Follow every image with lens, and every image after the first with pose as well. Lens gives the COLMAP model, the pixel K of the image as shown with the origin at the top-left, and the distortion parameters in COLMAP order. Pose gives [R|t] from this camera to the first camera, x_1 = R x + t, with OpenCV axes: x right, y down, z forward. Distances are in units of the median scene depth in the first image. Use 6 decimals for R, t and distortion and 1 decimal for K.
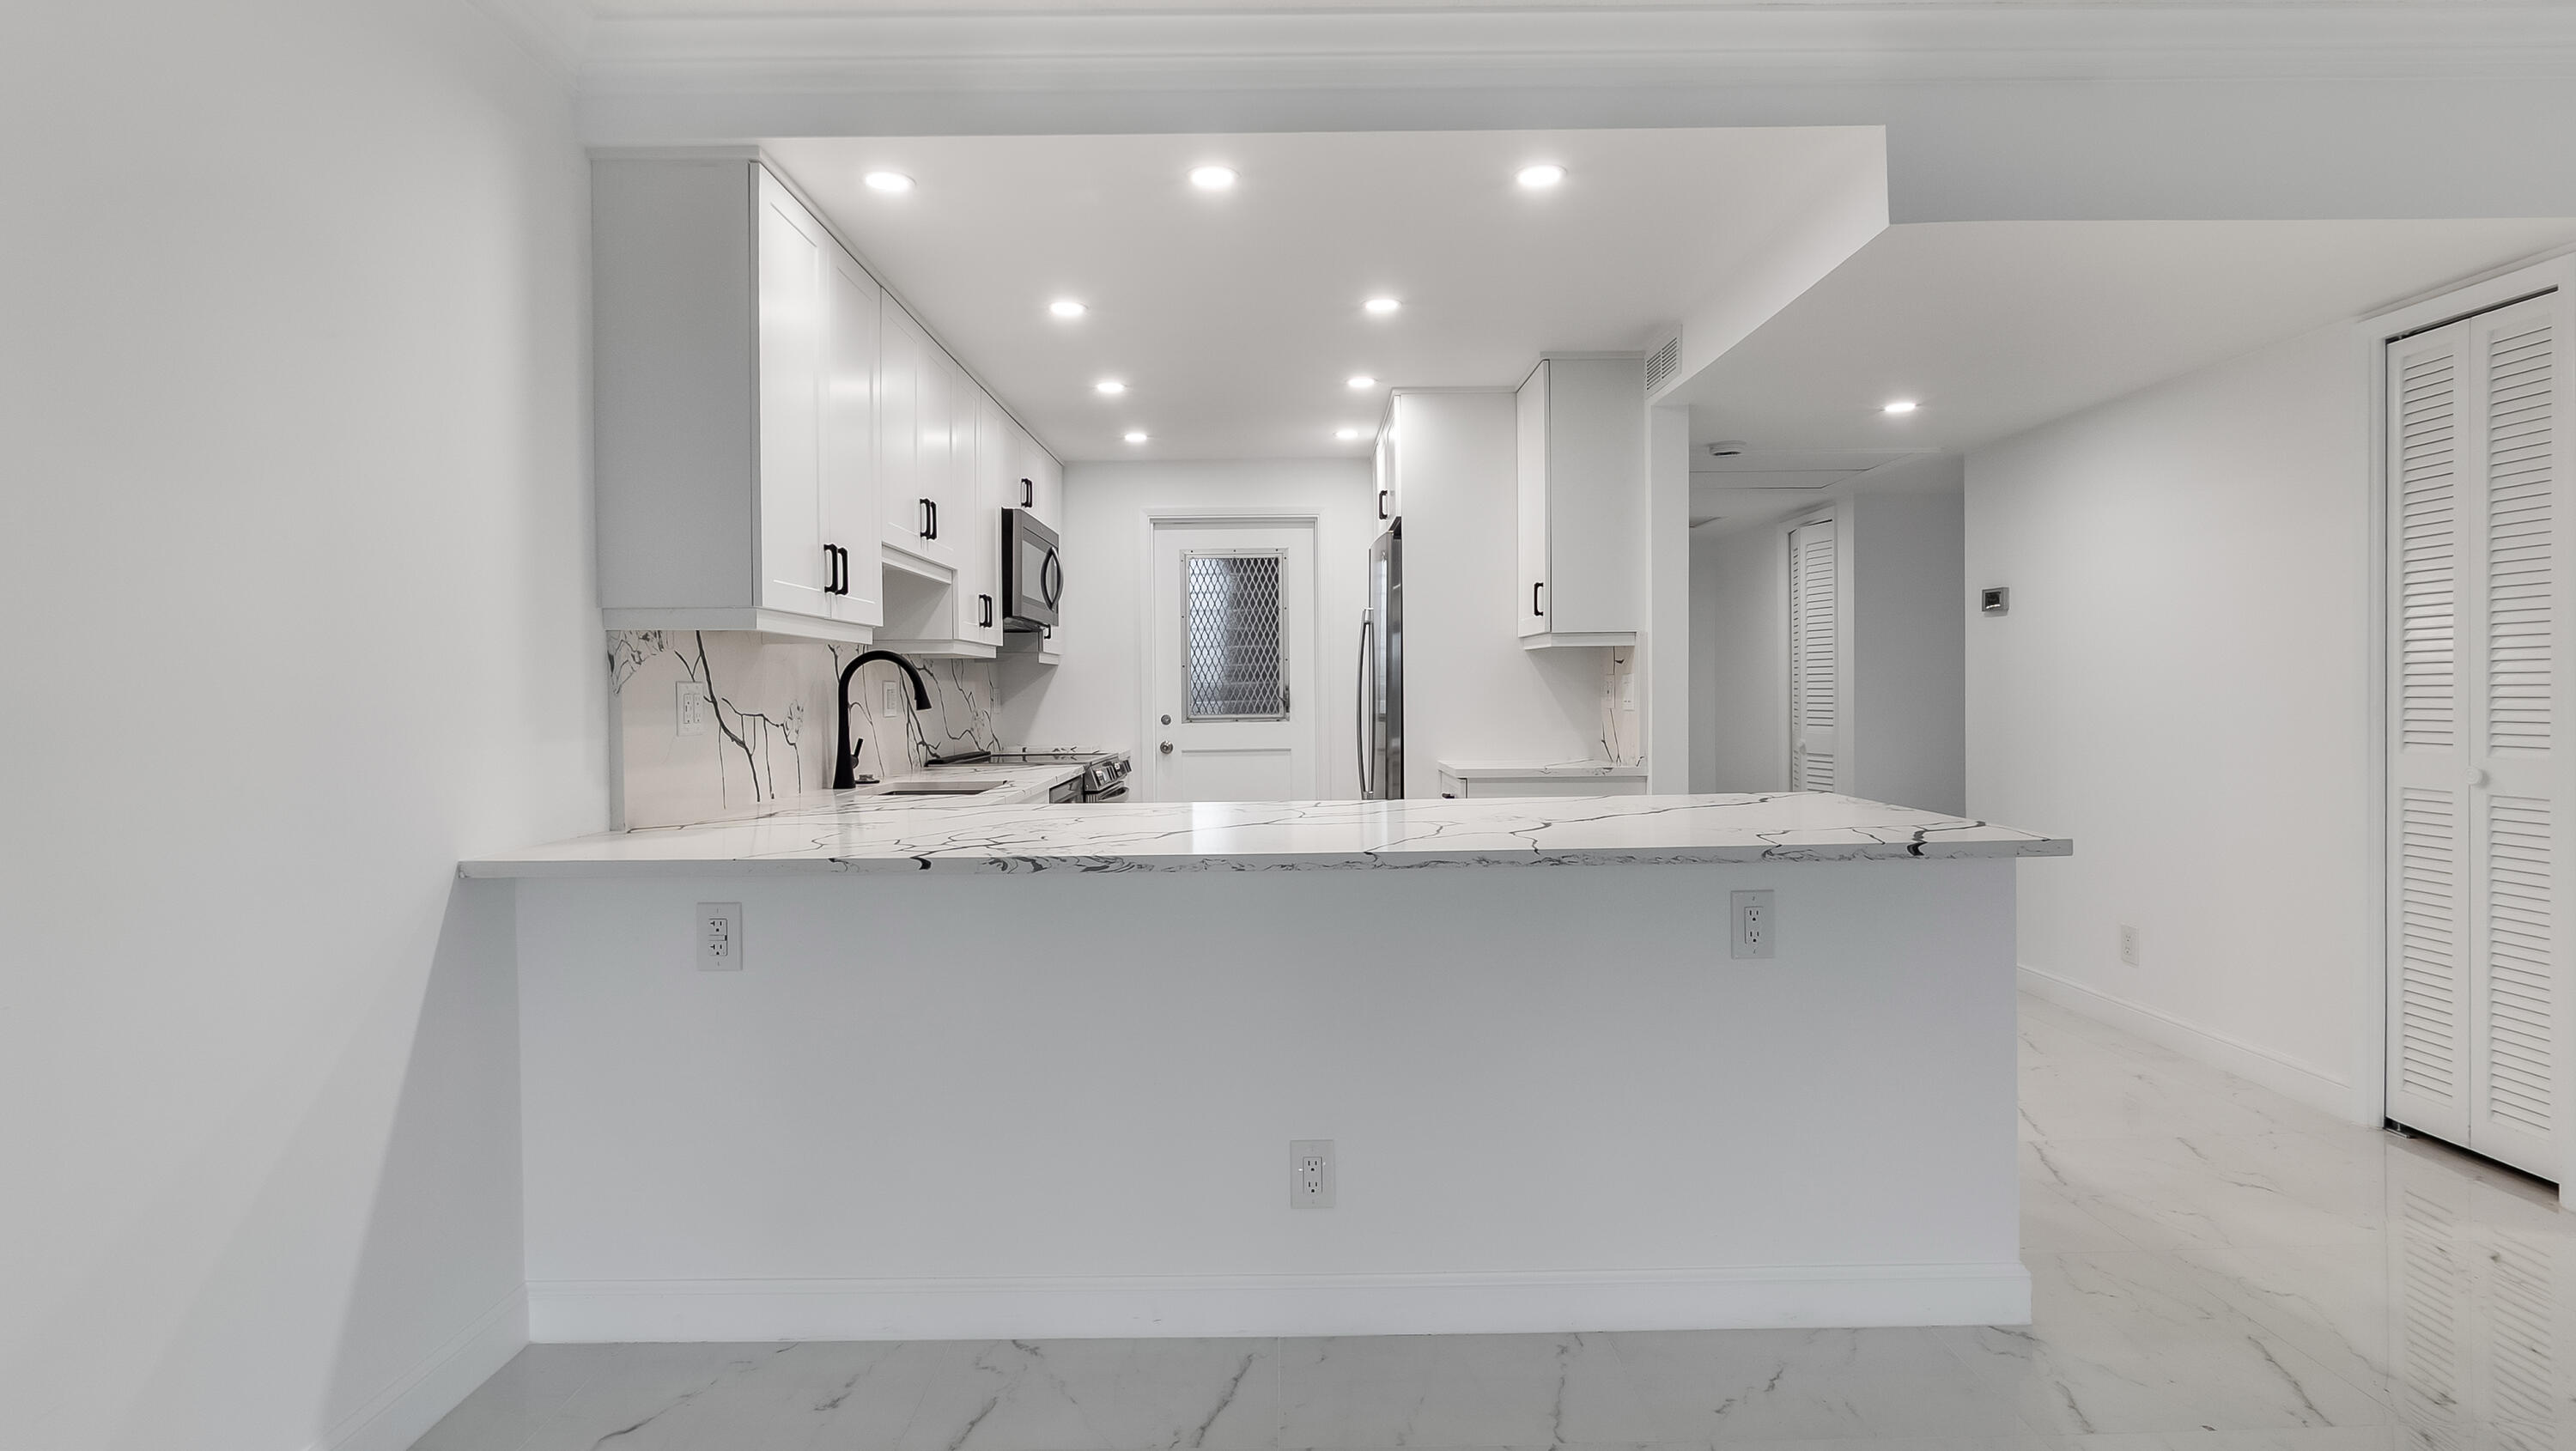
lens RADIAL K [[1216.6, 0, 1295.4], [0, 1216.6, 712.9], [0, 0, 1]] dist [-0.001032, 0.001375]
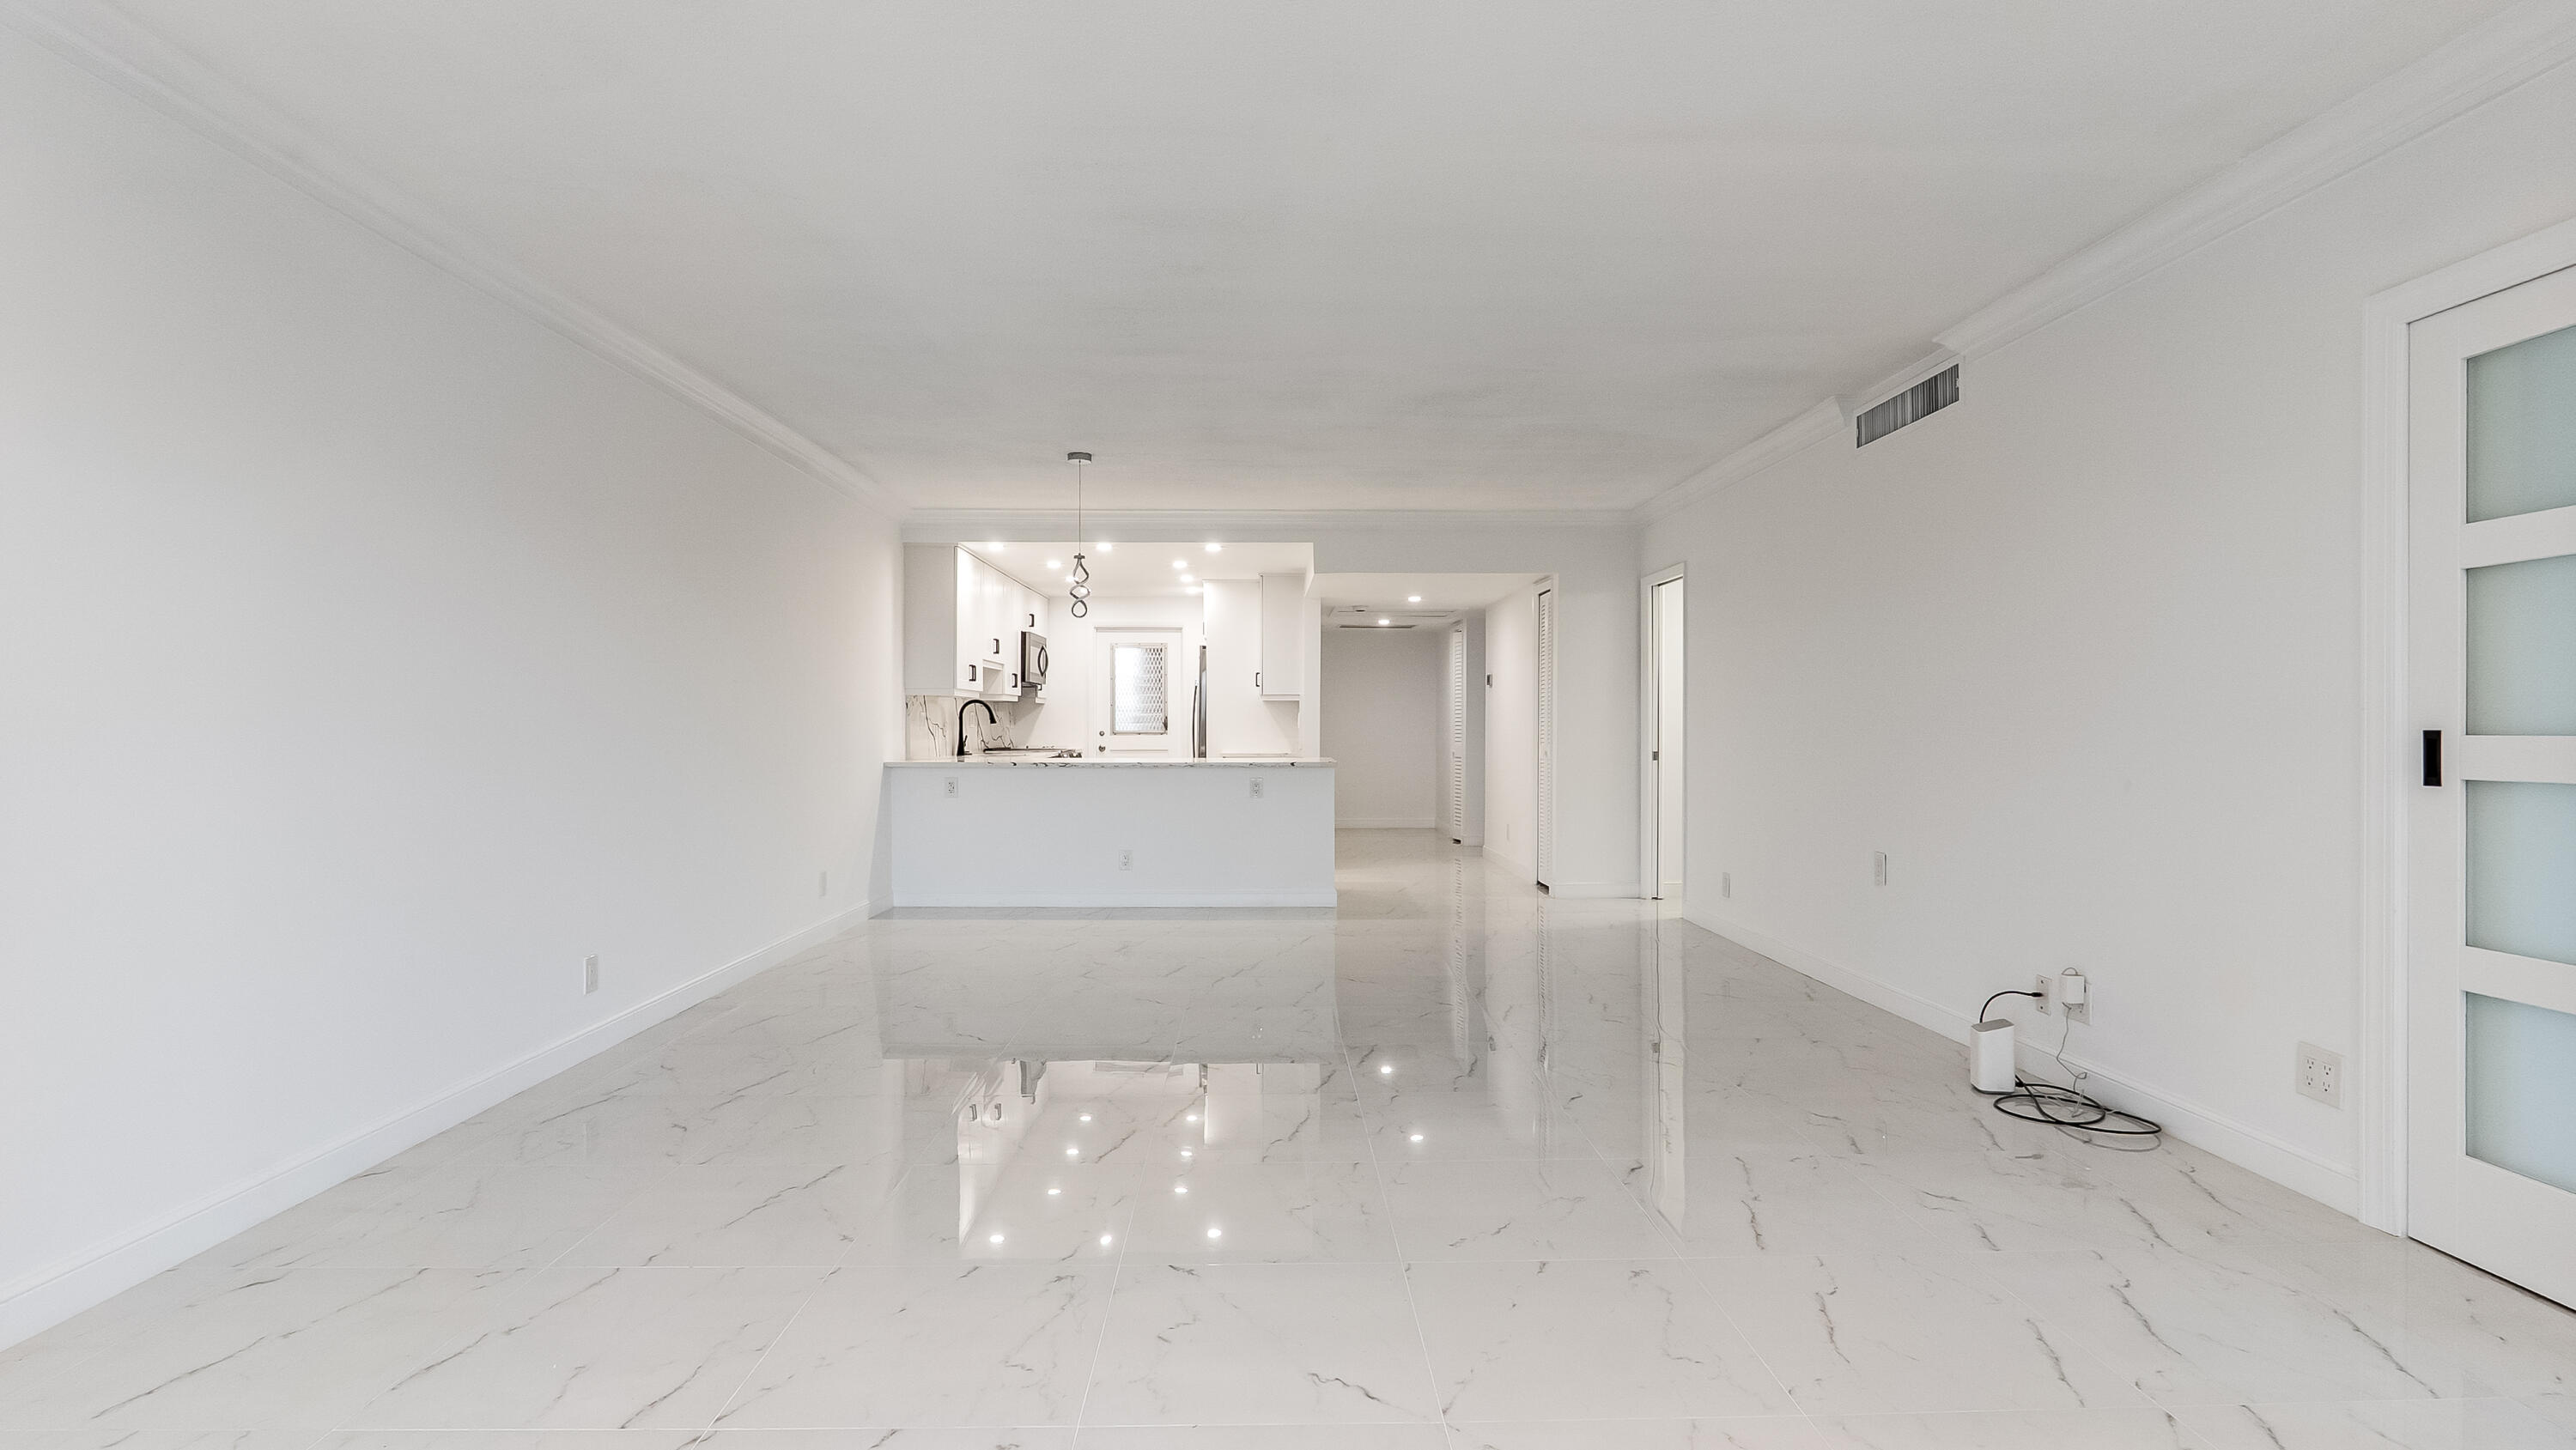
lens RADIAL K [[1251.6, 0, 1289.2], [0, 1251.6, 742.9], [0, 0, 1]] dist [-0.000218, -0.000068]
pose [[0.999799, 0.014019, 0.014321, 0.230243], [-0.014001, 0.999901, -0.001381, 0.028183], [-0.014339, 0.001180, 0.999896, -1.385622]]
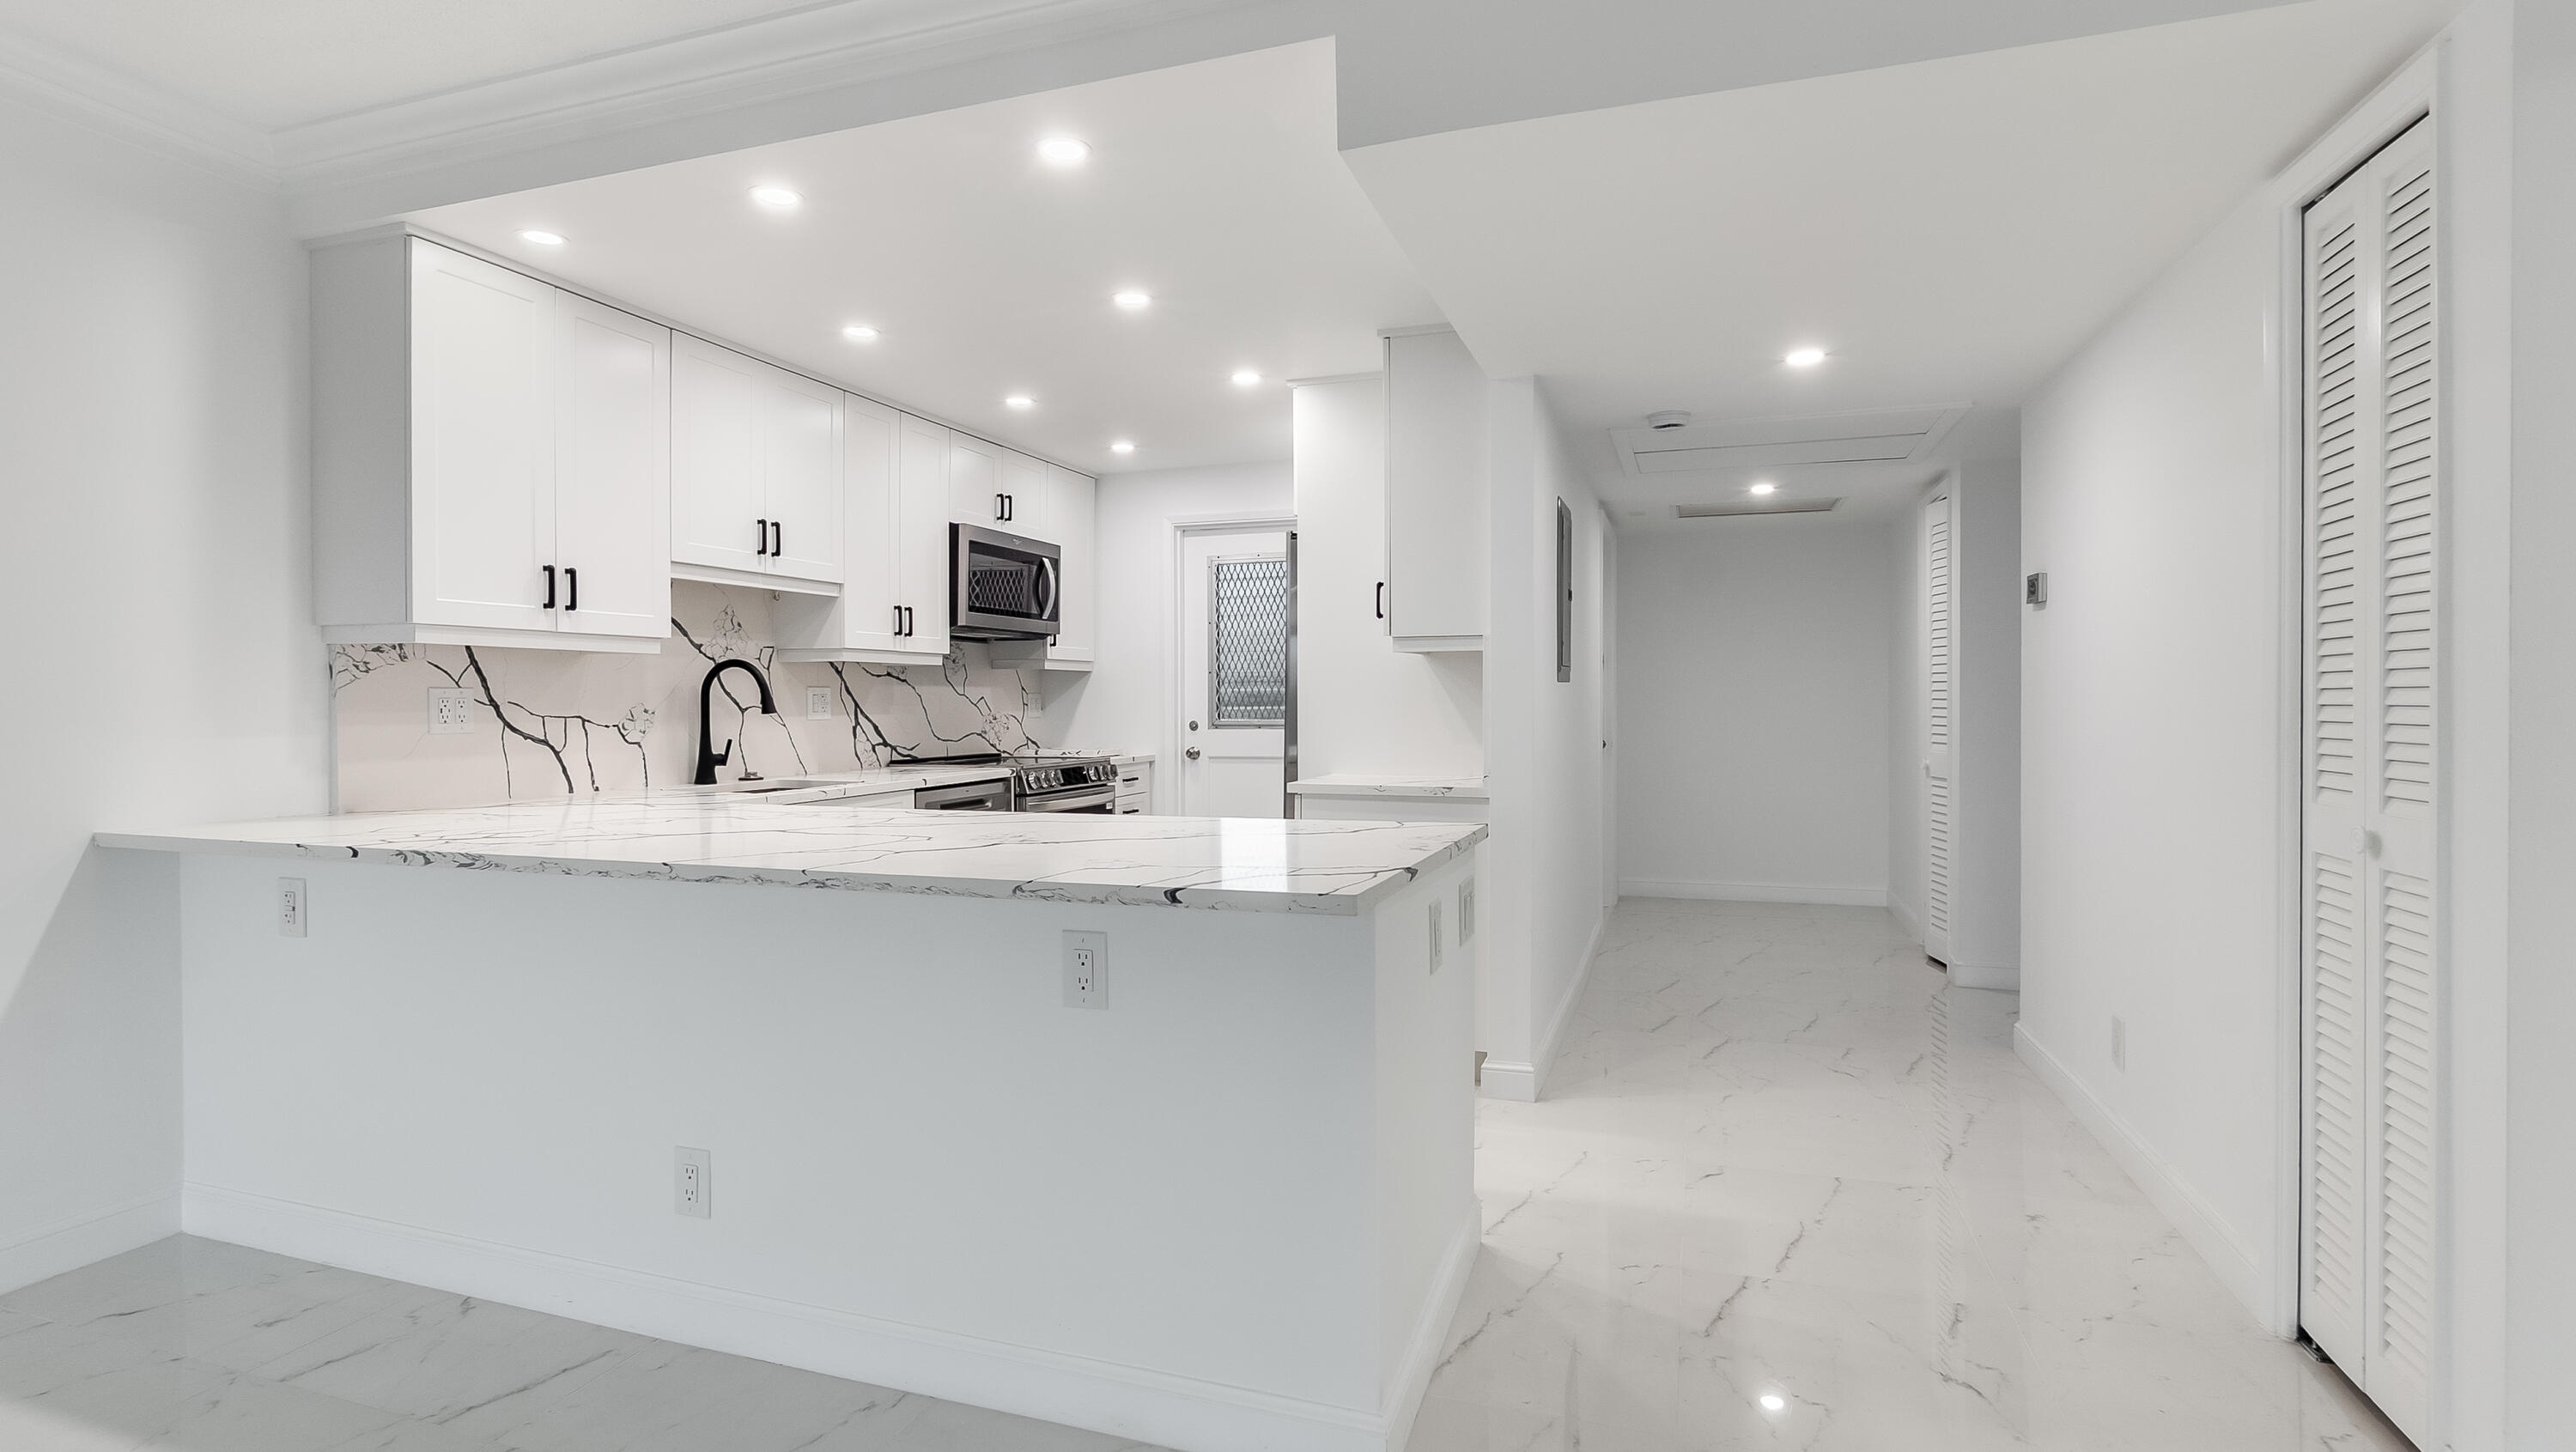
lens RADIAL K [[1216.7, 0, 1295.4], [0, 1216.7, 713.4], [0, 0, 1]] dist [-0.001032, 0.001375]
pose [[0.944037, 0.012205, -0.329615, 0.451714], [-0.013191, 0.999913, -0.000755, -0.007375], [0.329577, 0.005061, 0.944115, 0.119569]]
